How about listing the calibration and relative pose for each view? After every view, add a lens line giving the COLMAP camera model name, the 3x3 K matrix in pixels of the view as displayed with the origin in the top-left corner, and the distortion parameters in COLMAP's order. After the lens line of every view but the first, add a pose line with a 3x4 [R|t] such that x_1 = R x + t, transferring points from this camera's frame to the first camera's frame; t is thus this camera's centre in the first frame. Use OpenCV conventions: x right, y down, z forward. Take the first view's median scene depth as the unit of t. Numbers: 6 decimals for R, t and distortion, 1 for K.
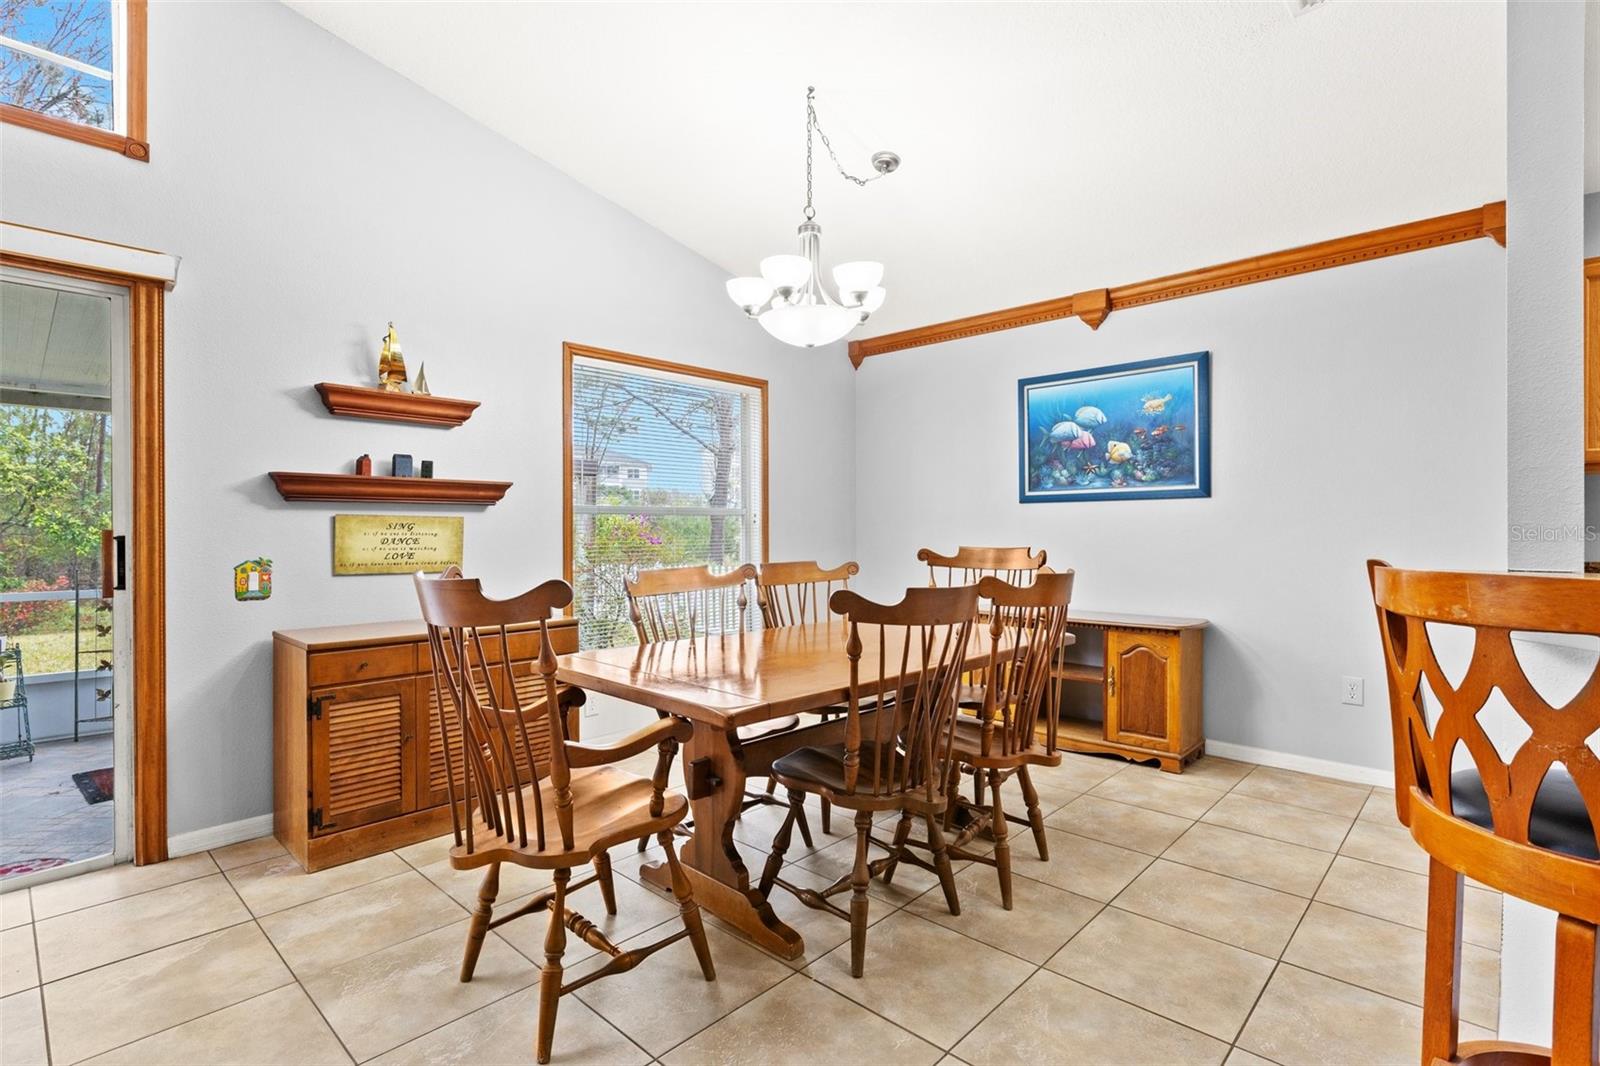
lens RADIAL K [[766.2, 0, 789.4], [0, 766.2, 533.7], [0, 0, 1]] dist [-0.001697, -0.000313]
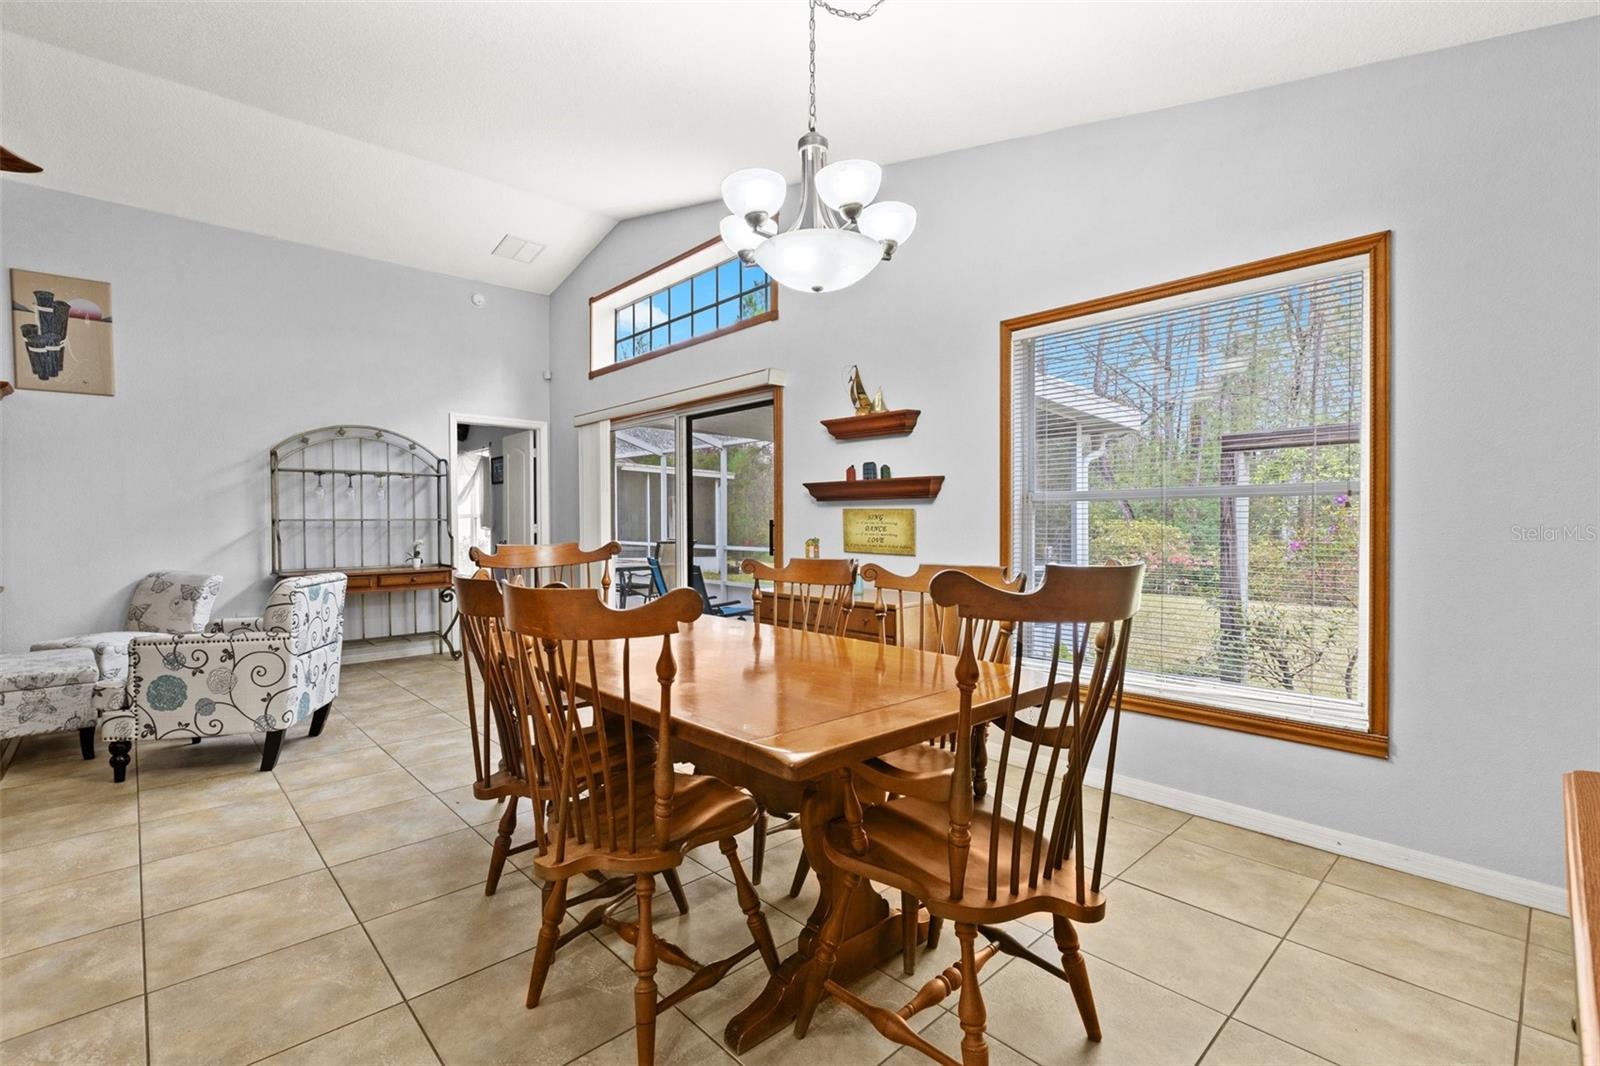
lens RADIAL K [[722.6, 0, 801.8], [0, 722.6, 527.8], [0, 0, 1]] dist [-0.001868, -0.001030]
pose [[-0.058661, 0.003250, -0.998273, 0.706544], [-0.011832, 0.999922, 0.003951, 0.004388], [0.998208, 0.012043, -0.058618, 0.933720]]
